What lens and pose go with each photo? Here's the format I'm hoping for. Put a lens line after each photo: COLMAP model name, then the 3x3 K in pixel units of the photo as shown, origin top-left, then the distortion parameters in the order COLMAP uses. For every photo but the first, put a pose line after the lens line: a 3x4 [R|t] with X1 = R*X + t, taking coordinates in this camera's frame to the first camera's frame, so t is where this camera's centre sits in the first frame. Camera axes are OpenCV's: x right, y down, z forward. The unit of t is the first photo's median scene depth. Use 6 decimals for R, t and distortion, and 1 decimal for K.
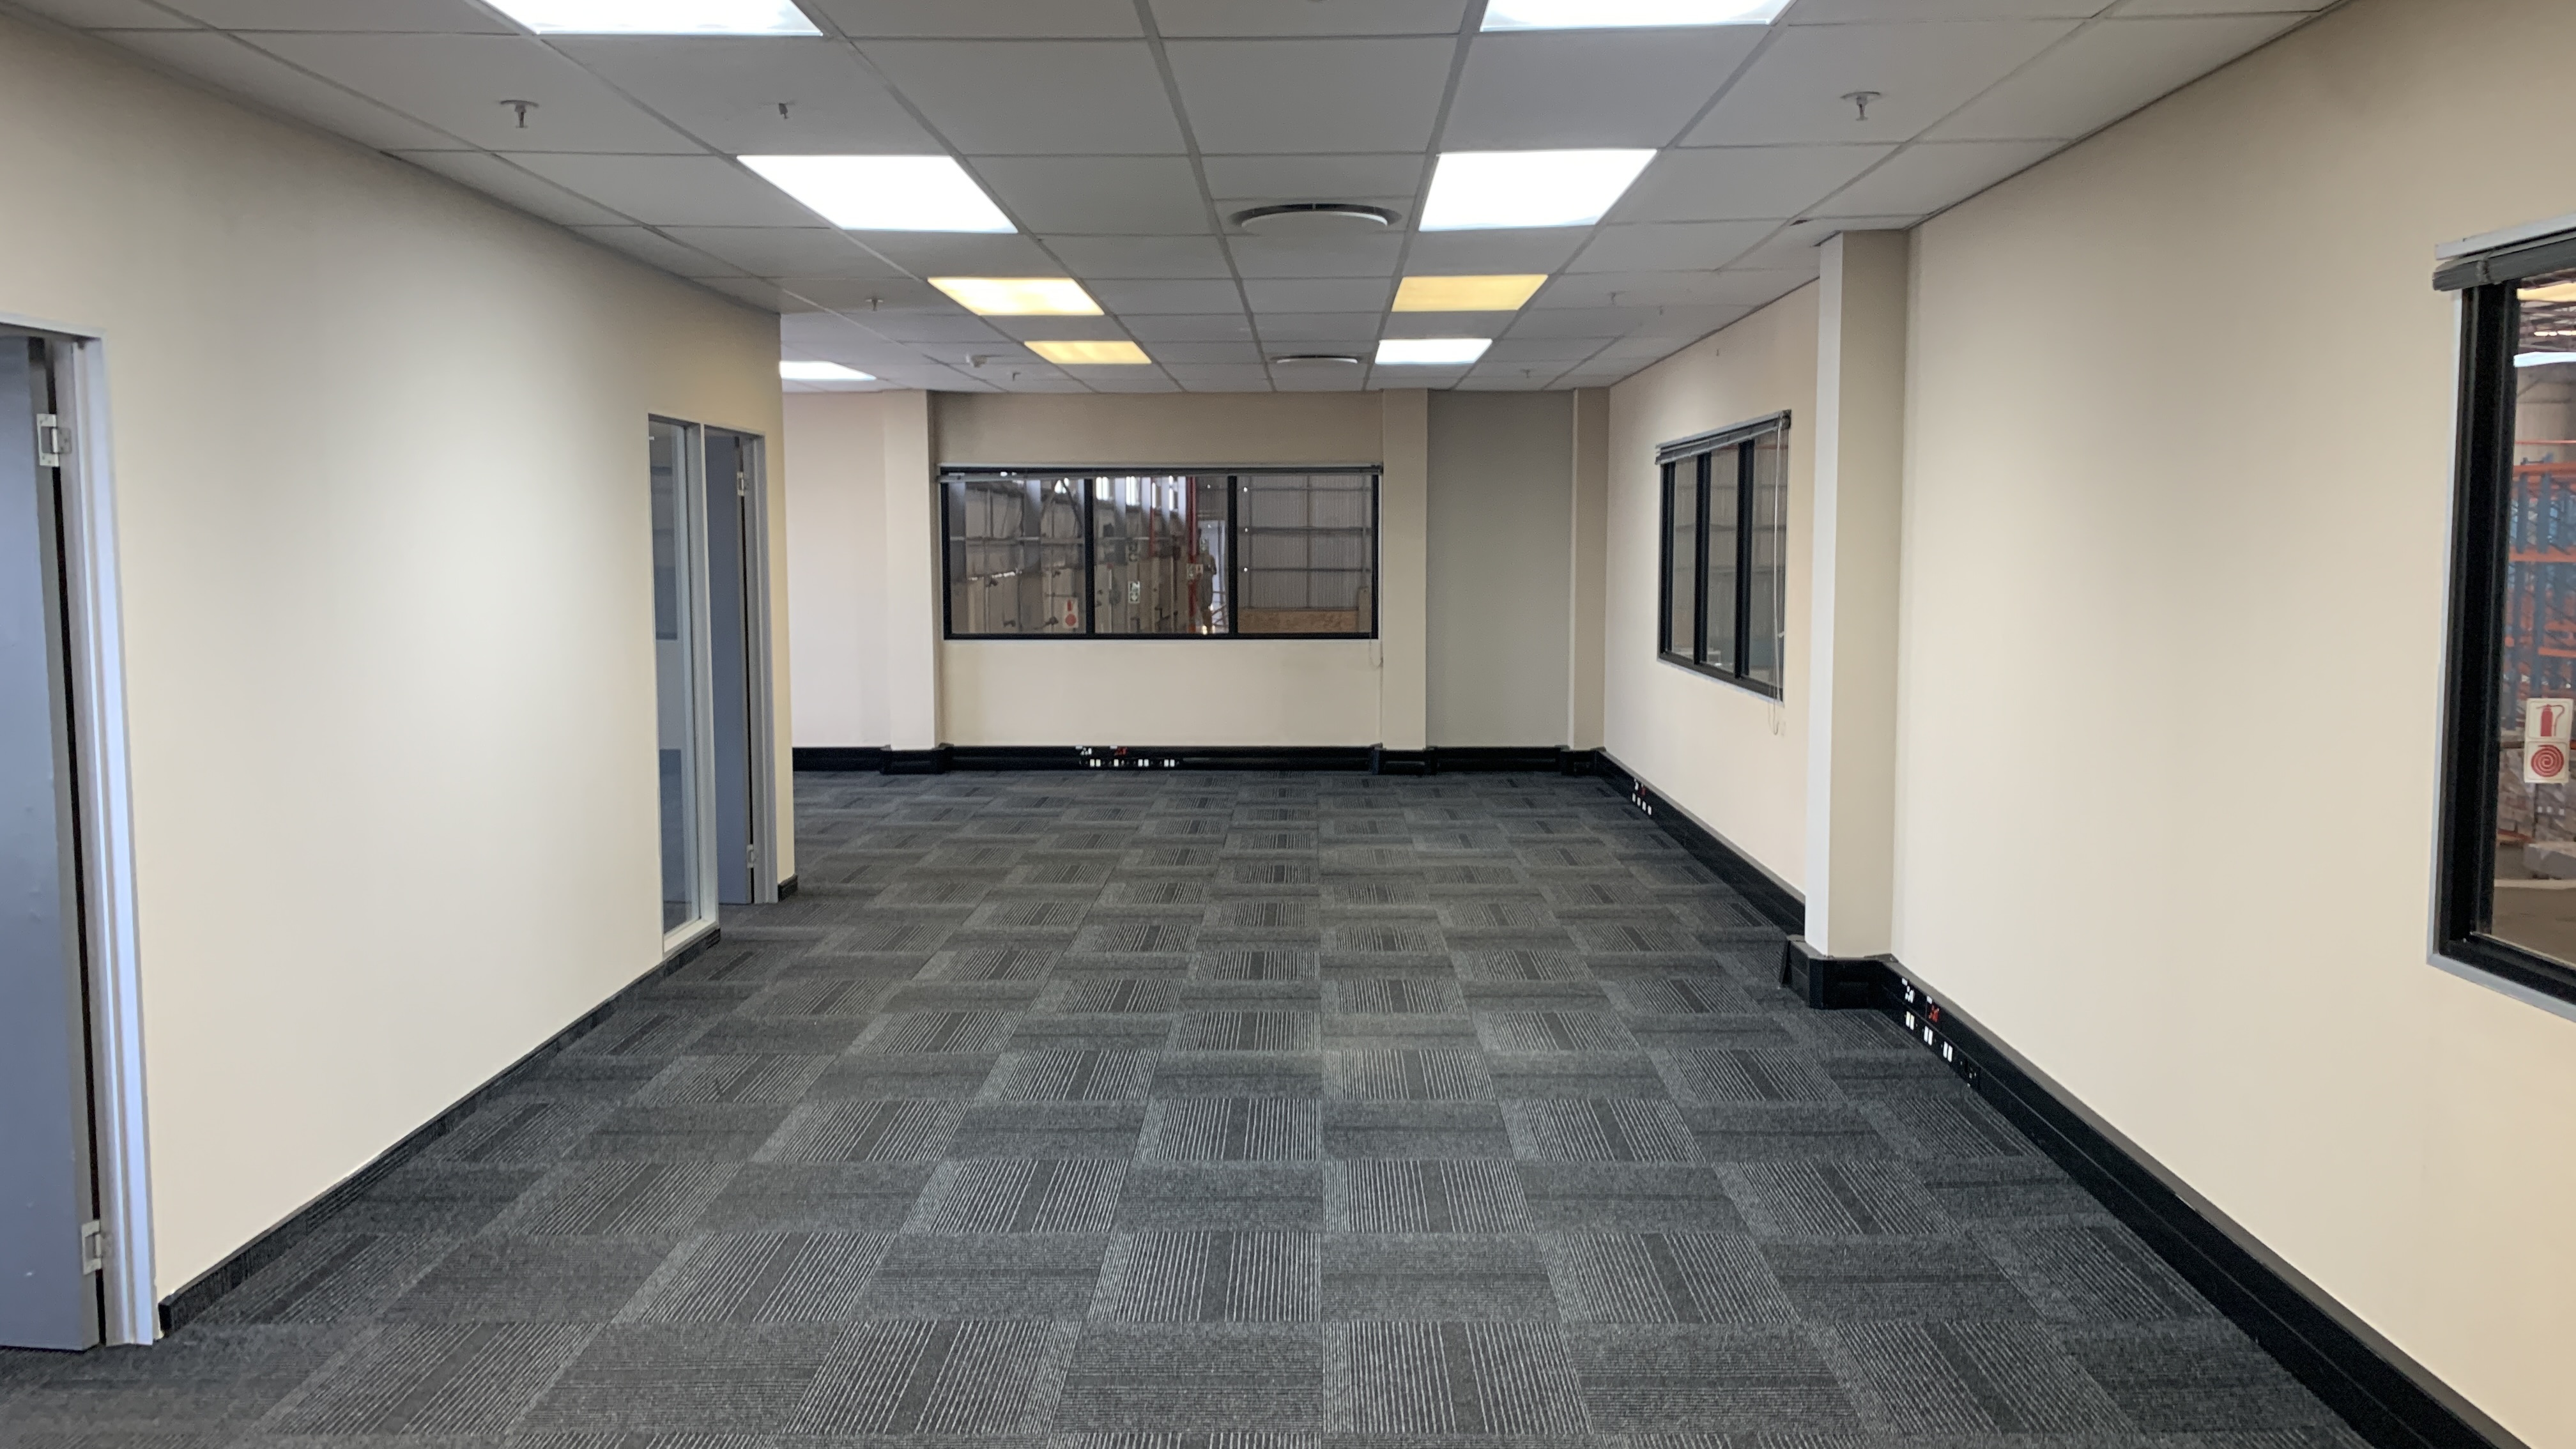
lens RADIAL K [[1951.8, 0, 1309.9], [0, 1951.8, 699.7], [0, 0, 1]] dist [0.060334, -0.083996]
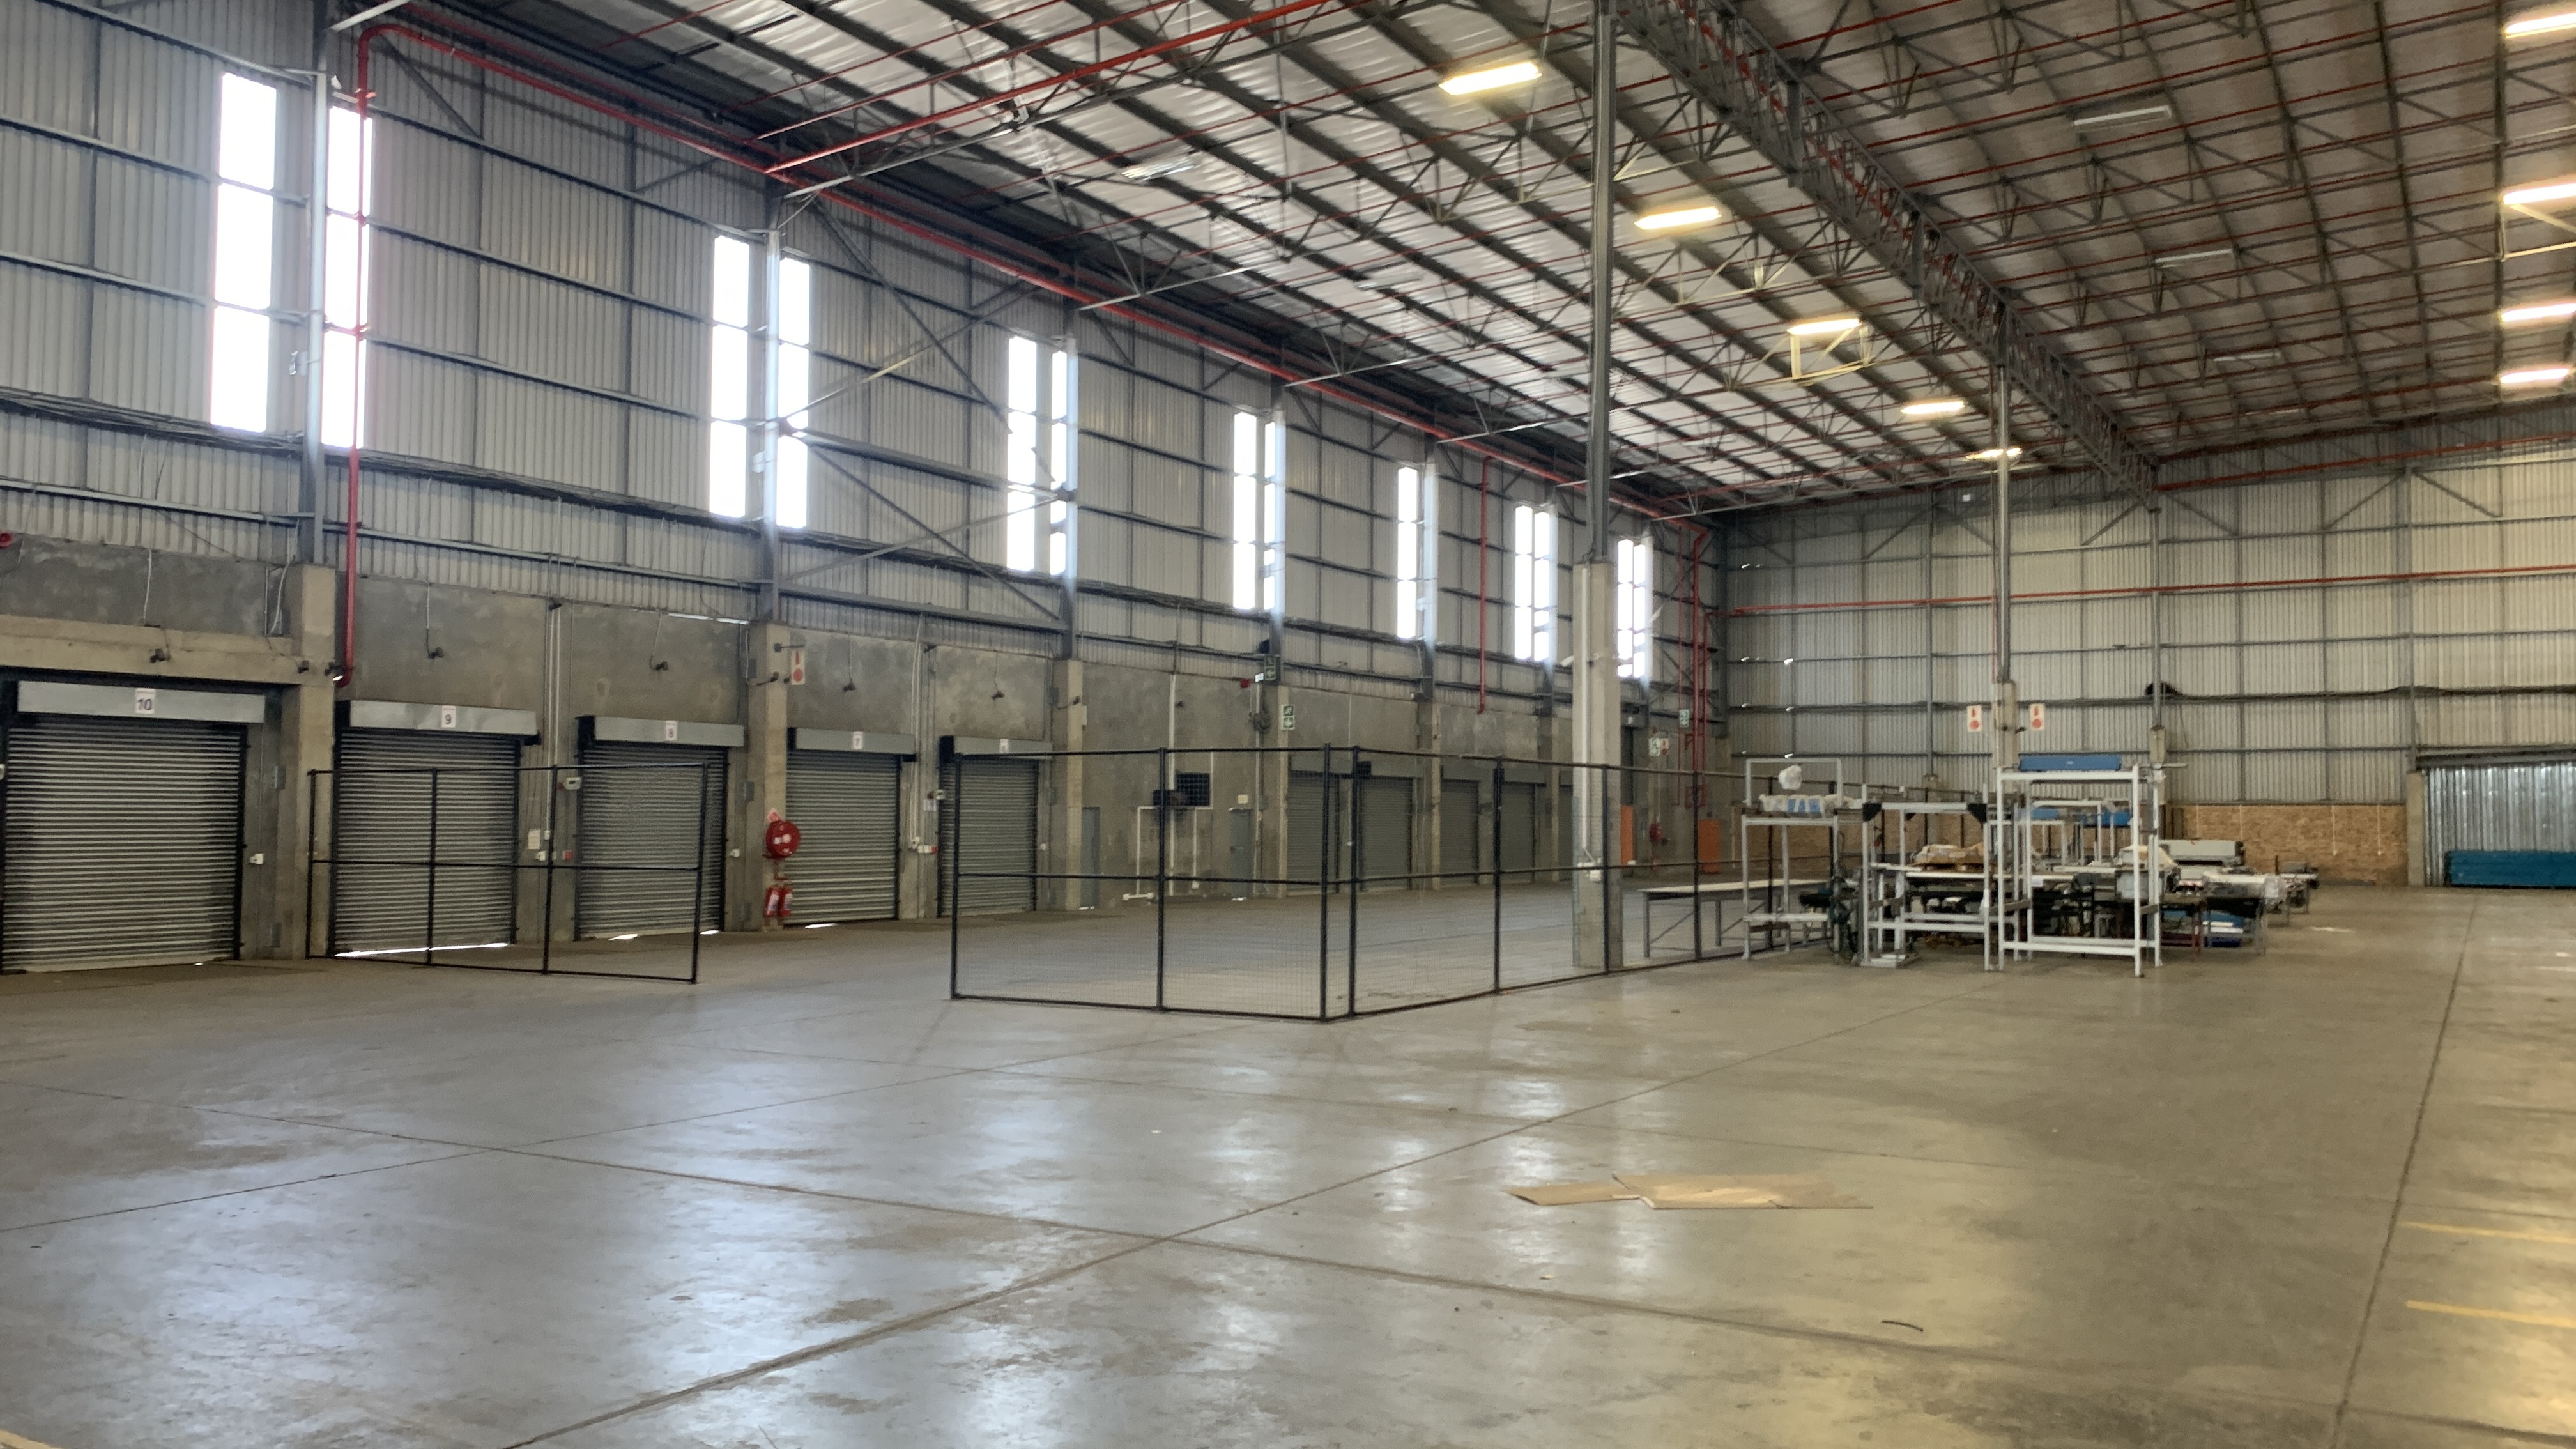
lens RADIAL K [[1951.8, 0, 1286.0], [0, 1951.8, 739.3], [0, 0, 1]] dist [0.060334, -0.083996]
pose [[0.854401, -0.014681, -0.519407, 2.631034], [-0.050808, 0.992450, -0.111628, 0.376630], [0.517125, 0.121765, 0.847204, 2.048623]]
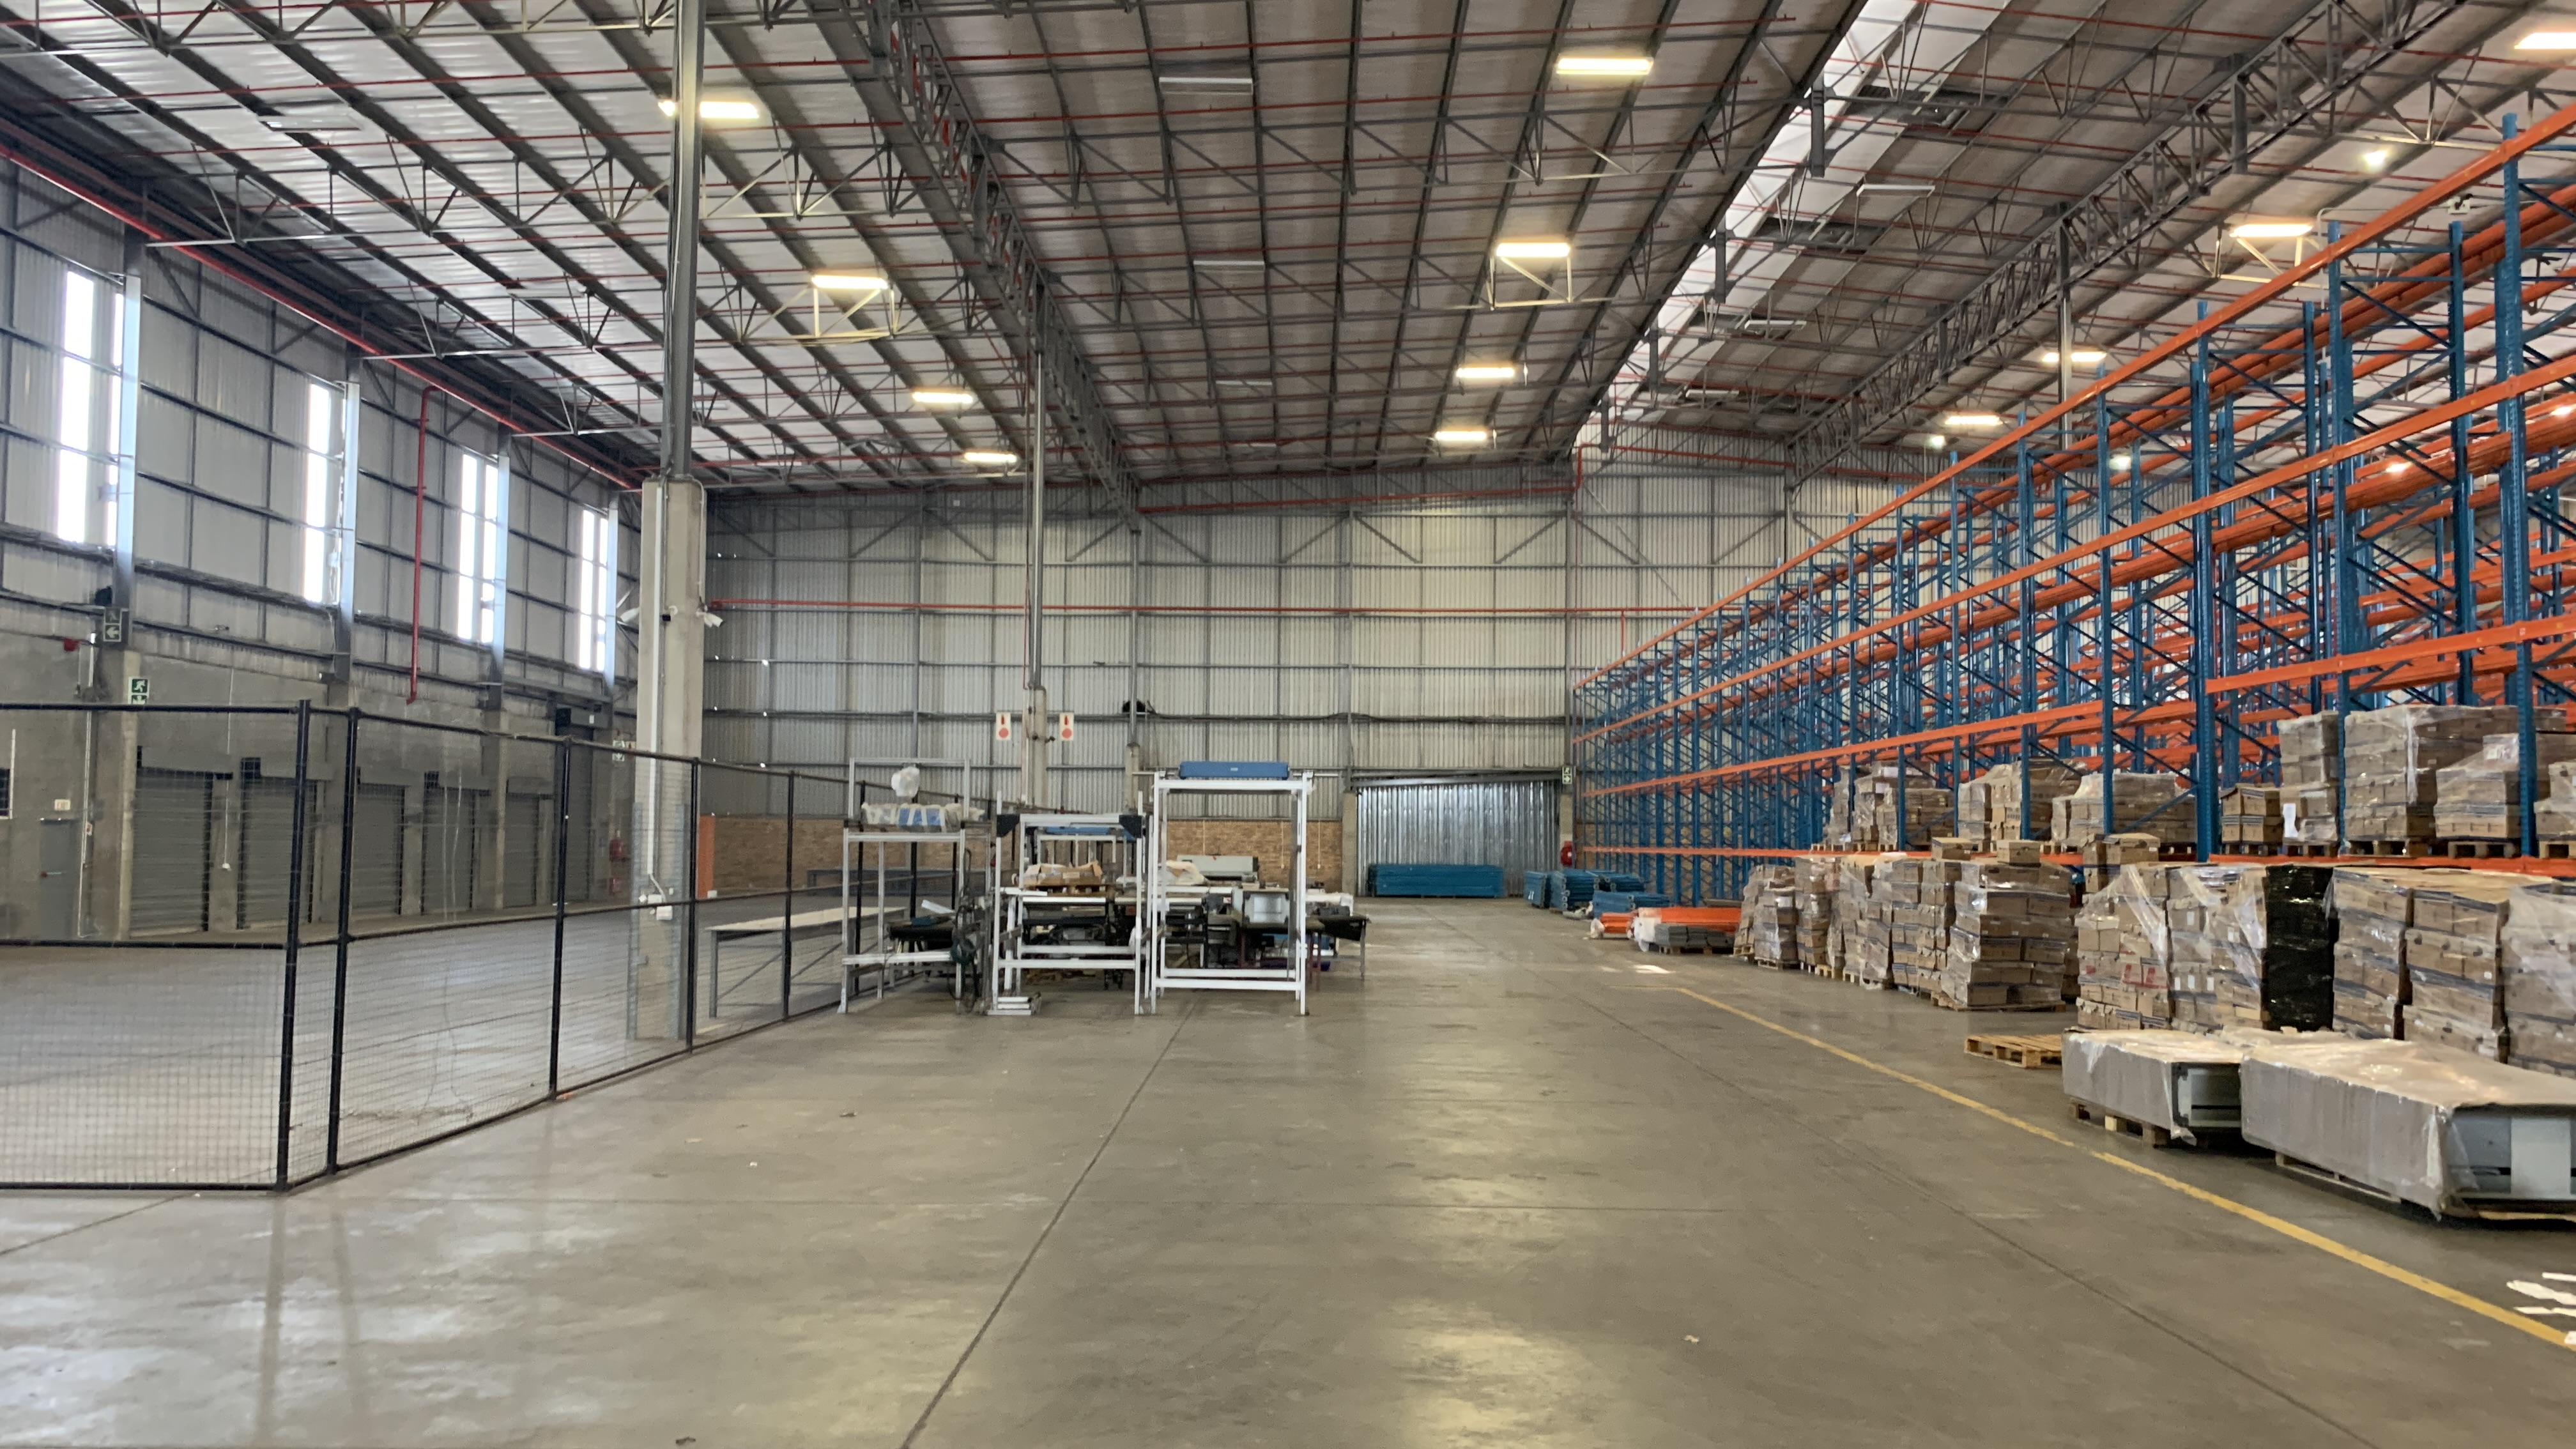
lens RADIAL K [[1951.8, 0, 1290.7], [0, 1951.8, 754.9], [0, 0, 1]] dist [0.060334, -0.083996]
pose [[0.999934, 0.011032, -0.003237, 2.120615], [-0.011357, 0.991602, -0.128827, 0.319782], [0.001789, 0.128855, 0.991662, 2.754521]]
